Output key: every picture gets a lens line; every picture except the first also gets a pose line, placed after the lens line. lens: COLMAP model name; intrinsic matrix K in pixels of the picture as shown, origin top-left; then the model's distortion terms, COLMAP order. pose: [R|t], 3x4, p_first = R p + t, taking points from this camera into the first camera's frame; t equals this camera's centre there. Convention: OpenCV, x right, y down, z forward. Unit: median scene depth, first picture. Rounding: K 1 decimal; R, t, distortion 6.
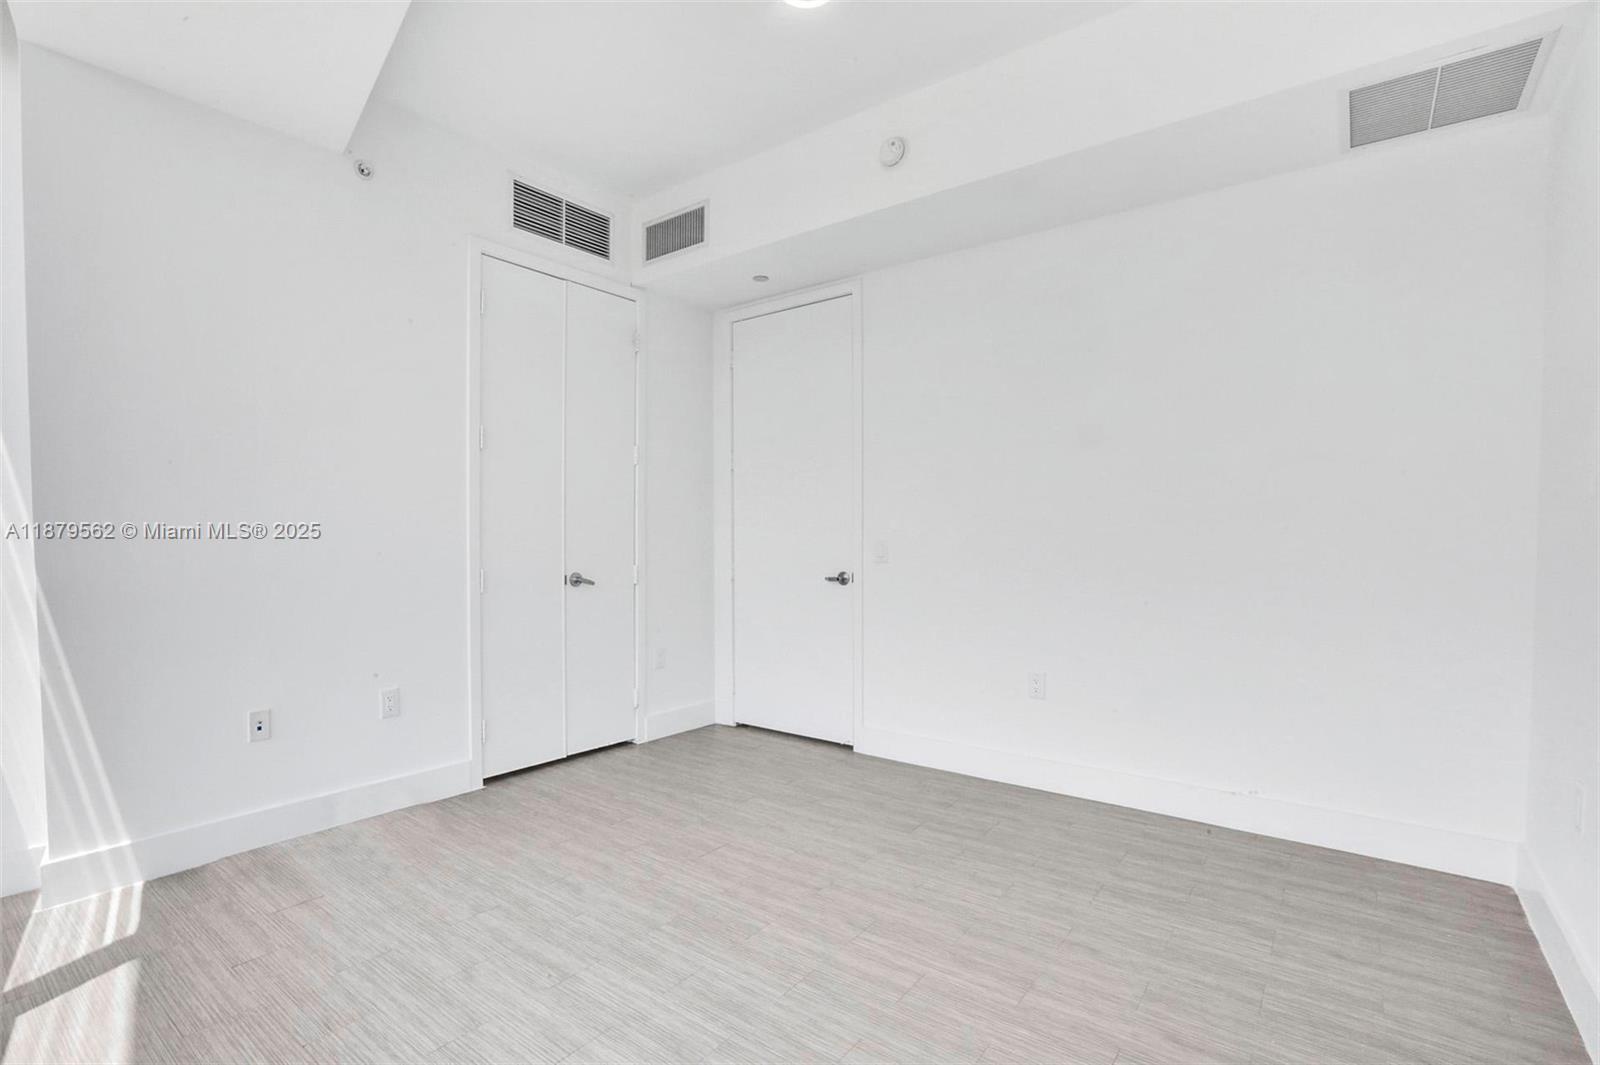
lens RADIAL K [[755.3, 0, 790.1], [0, 755.3, 537.7], [0, 0, 1]] dist [-0.035305, 0.010840]
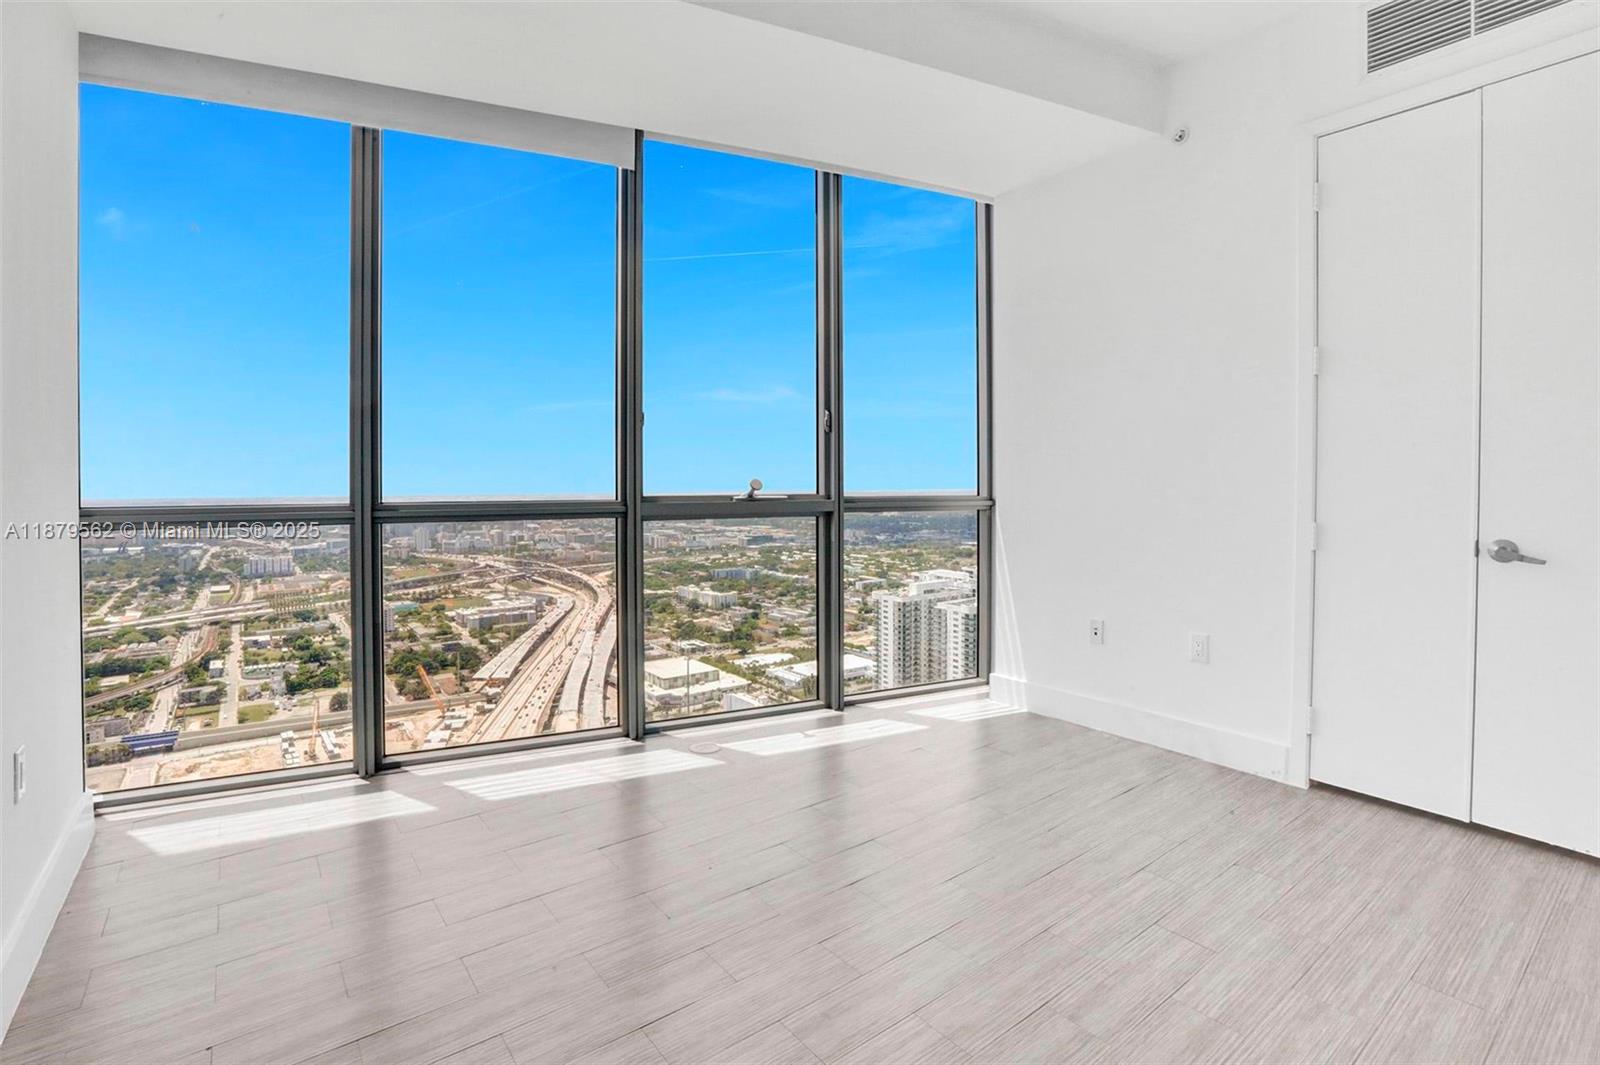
lens RADIAL K [[759.7, 0, 792.0], [0, 759.7, 484.4], [0, 0, 1]] dist [-0.044155, 0.010996]
pose [[-0.278148, -0.002351, -0.960535, 0.538963], [-0.007025, 0.999975, -0.000414, 0.005346], [0.960513, 0.006633, -0.278157, 0.700173]]
